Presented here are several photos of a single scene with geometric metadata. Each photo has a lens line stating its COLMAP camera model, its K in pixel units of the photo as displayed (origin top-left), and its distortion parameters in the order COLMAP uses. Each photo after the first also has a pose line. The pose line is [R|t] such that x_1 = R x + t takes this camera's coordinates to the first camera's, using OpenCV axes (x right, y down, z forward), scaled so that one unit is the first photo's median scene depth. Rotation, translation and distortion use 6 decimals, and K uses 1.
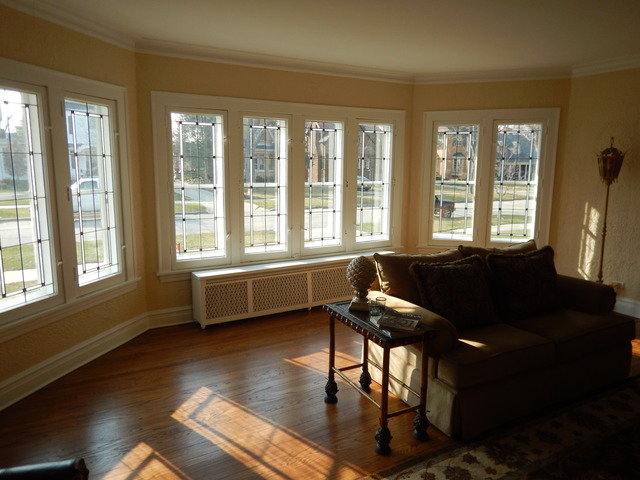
lens RADIAL K [[455.9, 0, 319.5], [0, 455.9, 236.5], [0, 0, 1]] dist [0.004595, -0.000475]
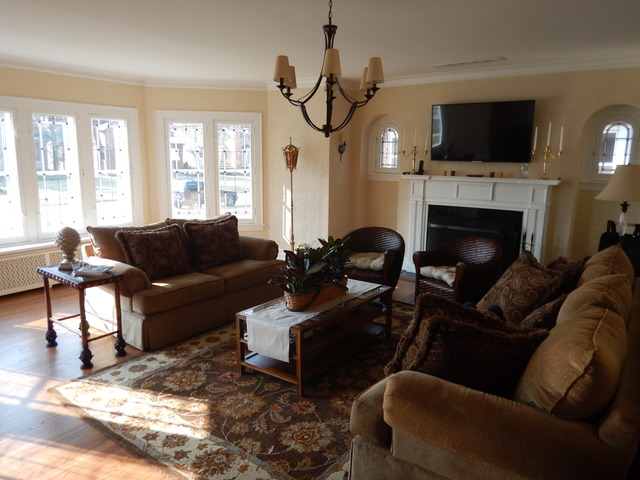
lens RADIAL K [[455.9, 0, 319.5], [0, 455.9, 236.5], [0, 0, 1]] dist [0.004595, -0.000475]
pose [[0.907003, -0.064980, 0.416081, 0.175292], [0.056932, 0.997874, 0.031734, 0.060768], [-0.417258, -0.005094, 0.908774, -0.403177]]
